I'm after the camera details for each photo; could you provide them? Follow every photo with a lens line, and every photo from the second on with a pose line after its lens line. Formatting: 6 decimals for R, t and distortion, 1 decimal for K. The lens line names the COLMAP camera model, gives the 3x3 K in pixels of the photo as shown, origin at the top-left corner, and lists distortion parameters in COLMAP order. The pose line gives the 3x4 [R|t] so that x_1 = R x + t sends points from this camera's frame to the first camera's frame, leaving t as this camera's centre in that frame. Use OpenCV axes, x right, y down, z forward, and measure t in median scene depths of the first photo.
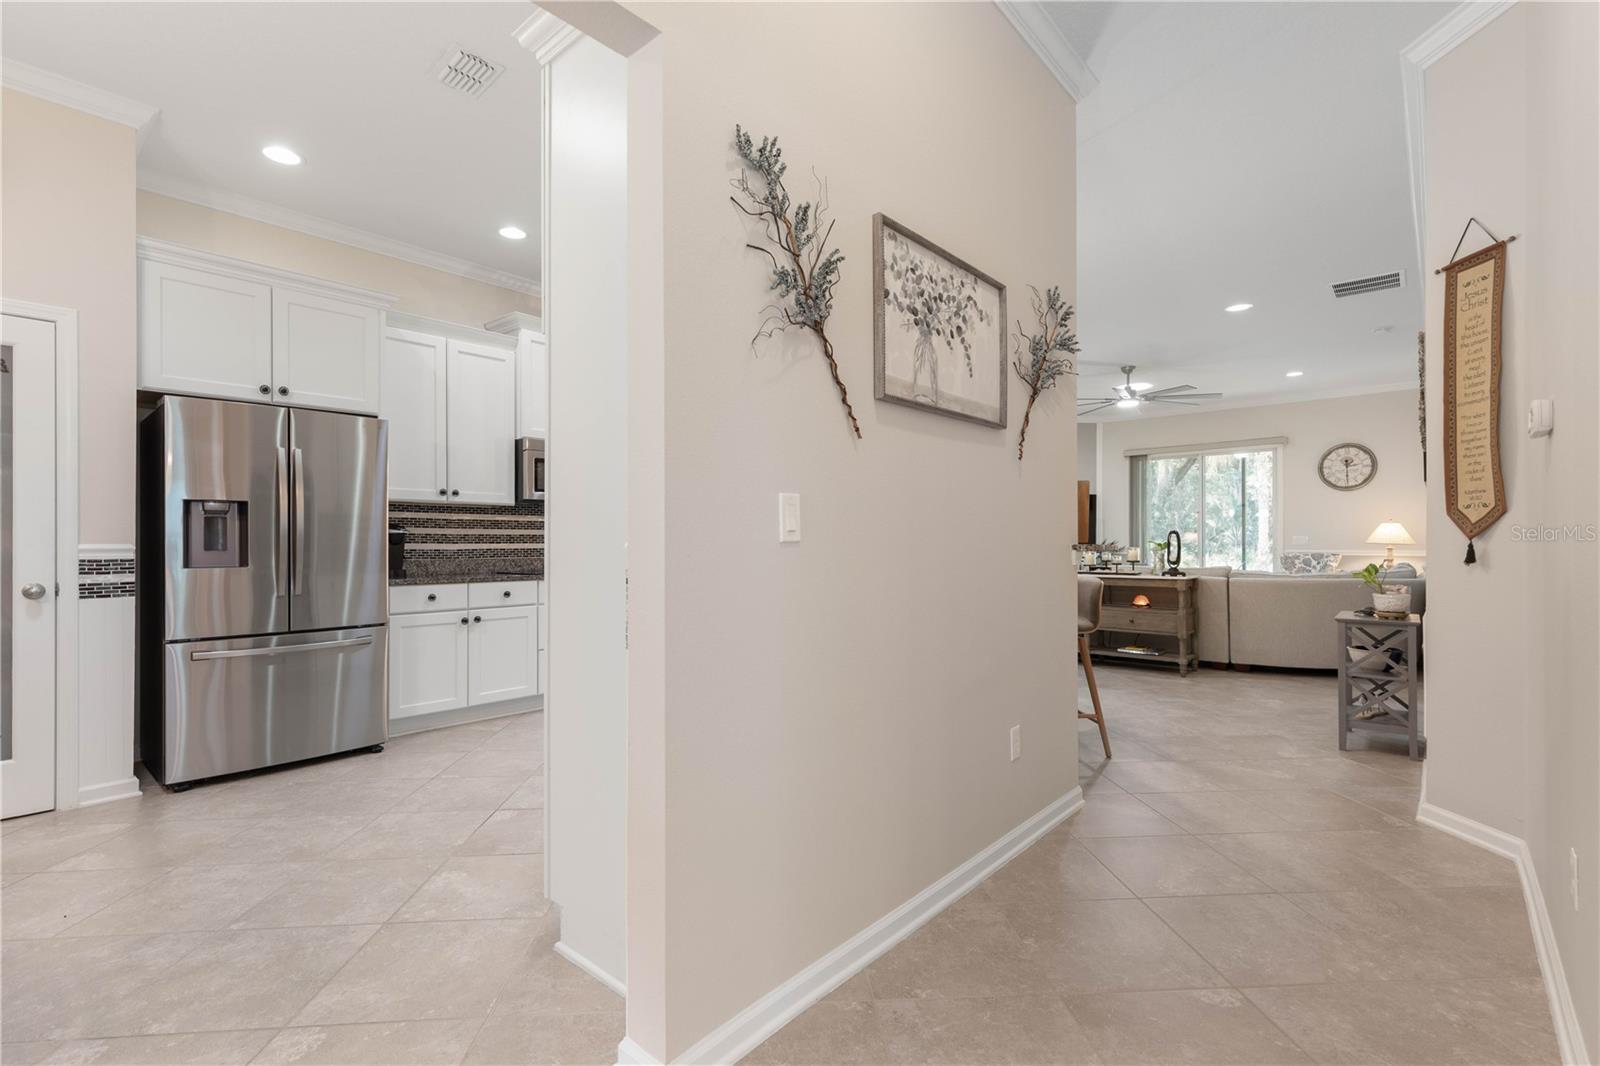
lens RADIAL K [[723.0, 0, 793.5], [0, 723.0, 536.2], [0, 0, 1]] dist [0.008191, -0.002738]
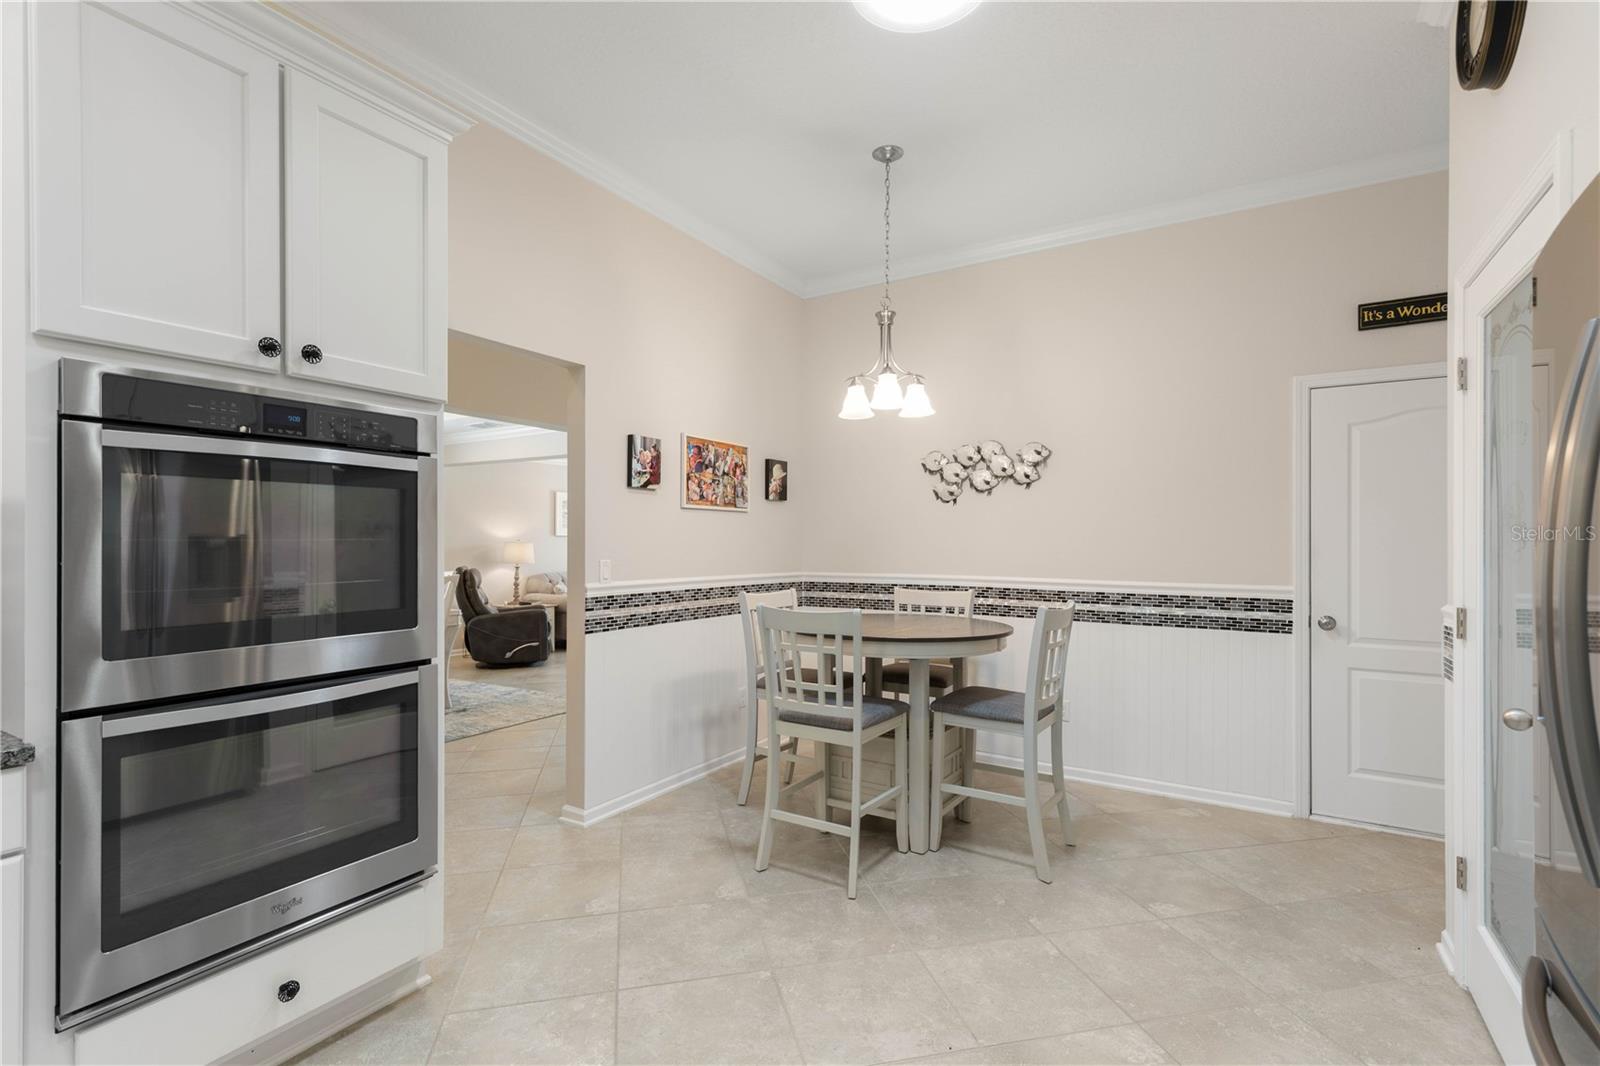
lens RADIAL K [[723.0, 0, 801.3], [0, 723.0, 539.0], [0, 0, 1]] dist [0.008191, -0.002738]
pose [[-0.984267, 0.000159, -0.176685, -0.249651], [0.003087, 0.999862, -0.016296, -0.026835], [0.176658, -0.016585, -0.984132, 0.801949]]
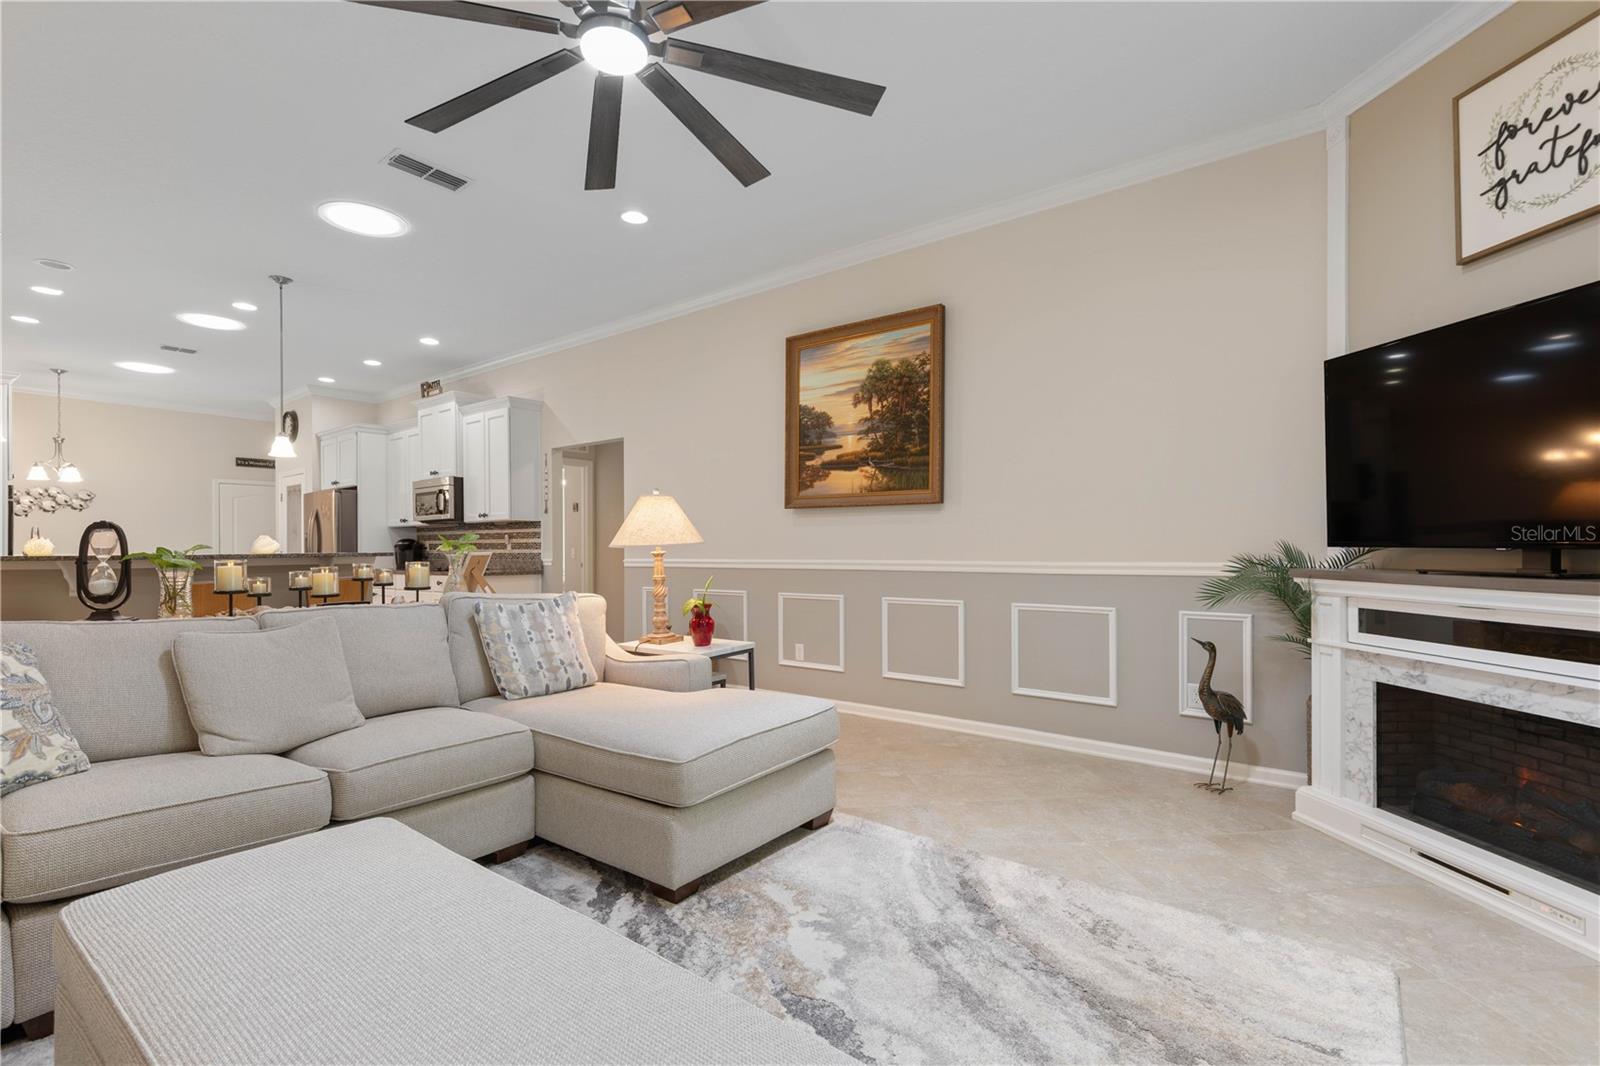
lens RADIAL K [[723.0, 0, 808.3], [0, 723.0, 545.0], [0, 0, 1]] dist [0.008191, -0.002738]
pose [[0.074573, -0.001957, -0.997214, 1.139182], [0.019324, 0.999813, -0.000517, 0.015408], [0.997028, -0.019232, 0.074597, 1.597269]]
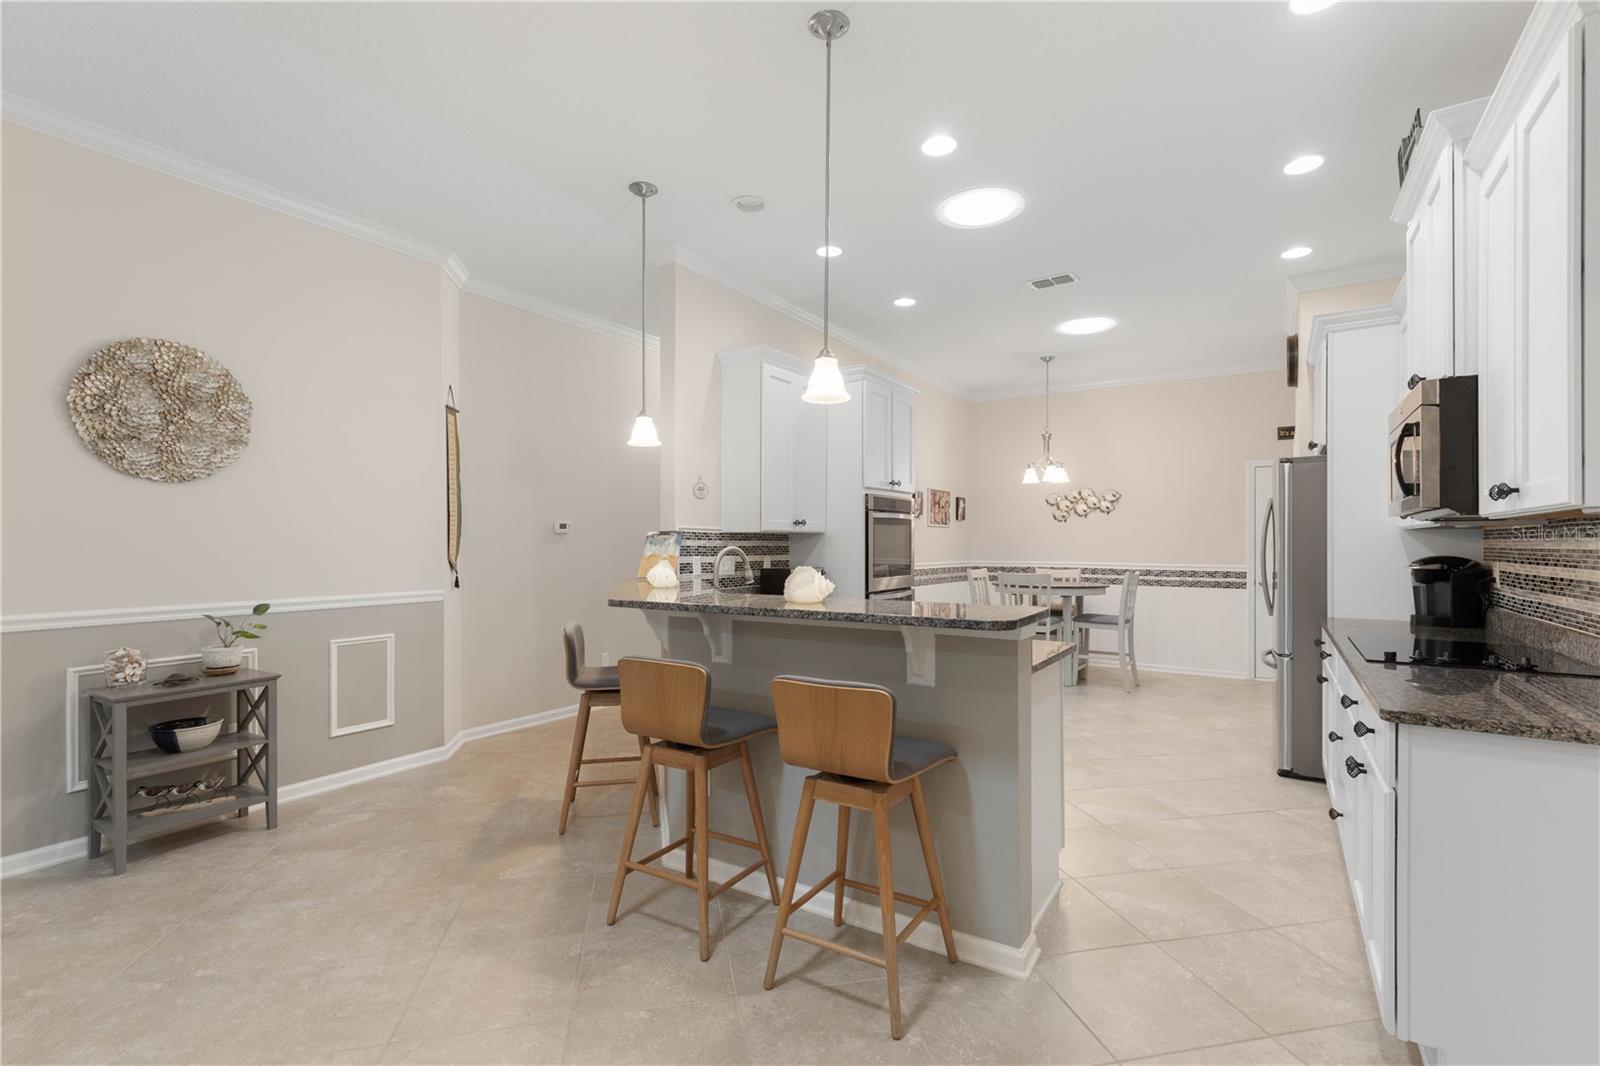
lens RADIAL K [[723.0, 0, 802.7], [0, 723.0, 539.6], [0, 0, 1]] dist [0.008191, -0.002738]
pose [[-0.988309, 0.001805, -0.152456, 0.197820], [0.004283, 0.999864, -0.015926, -0.022832], [0.152406, -0.016393, -0.988182, 1.417091]]
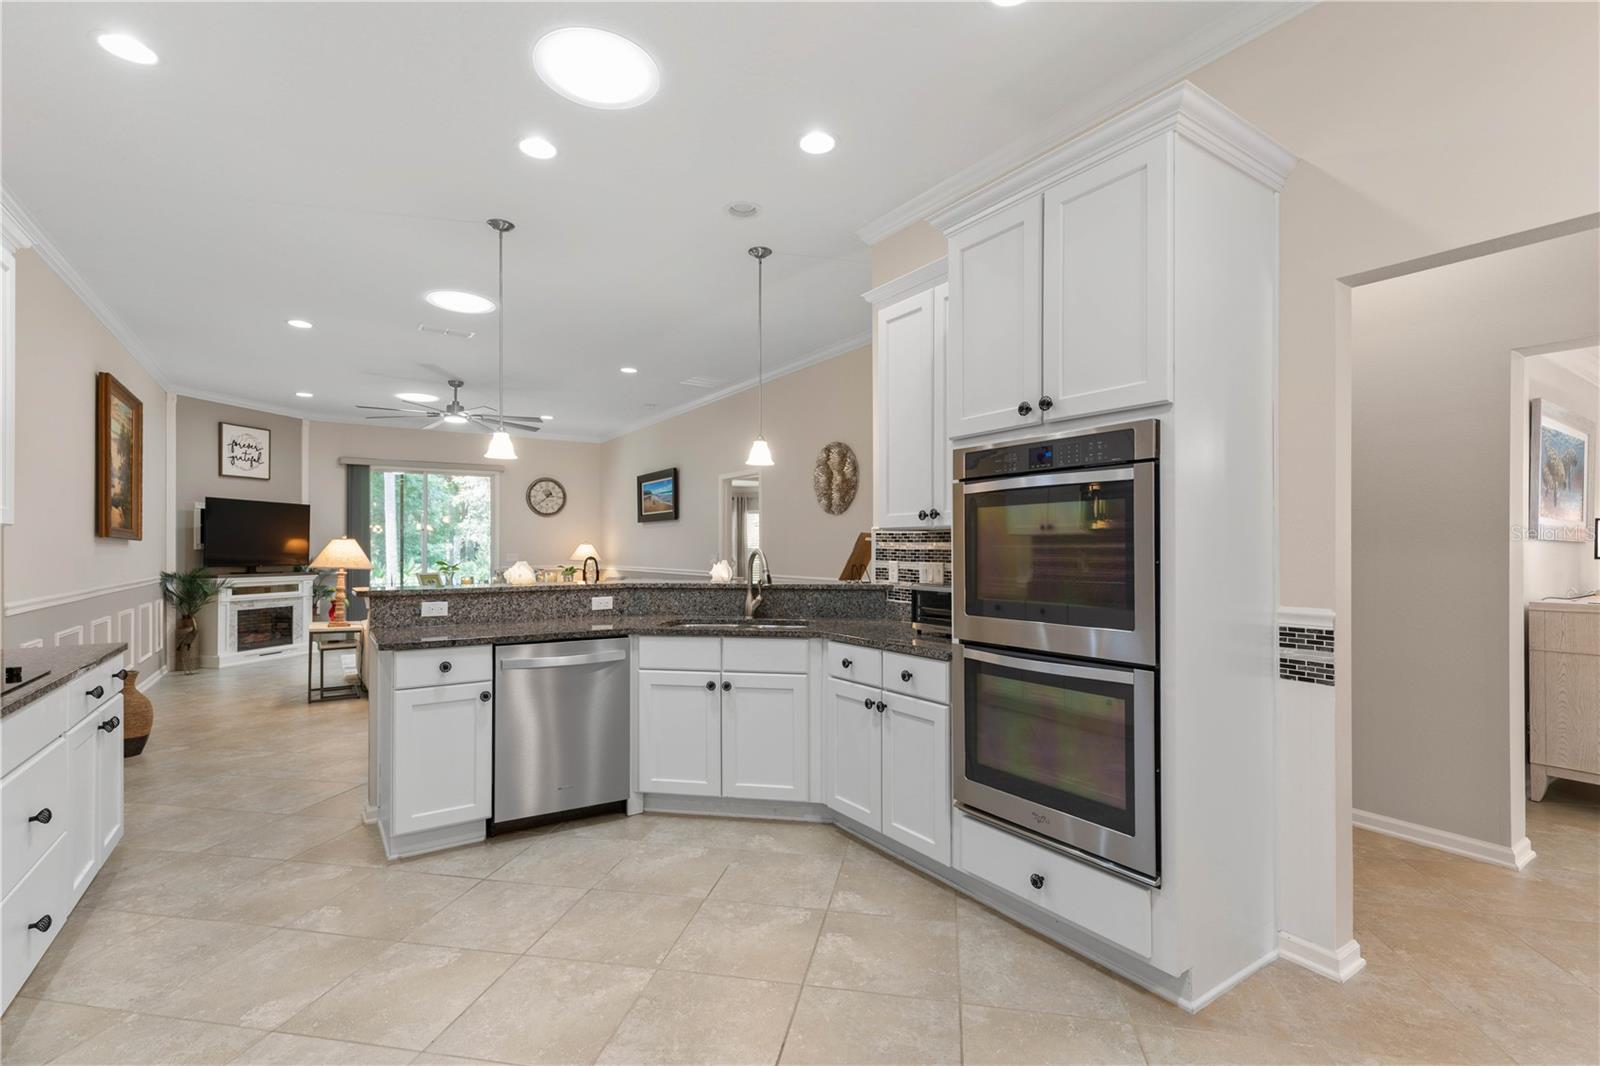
lens RADIAL K [[723.0, 0, 810.1], [0, 723.0, 546.2], [0, 0, 1]] dist [0.008191, -0.002738]
pose [[0.244687, 0.002605, 0.969599, -0.536697], [-0.010632, 0.999943, -0.000004, -0.031338], [-0.969544, -0.010308, 0.244701, 0.469568]]
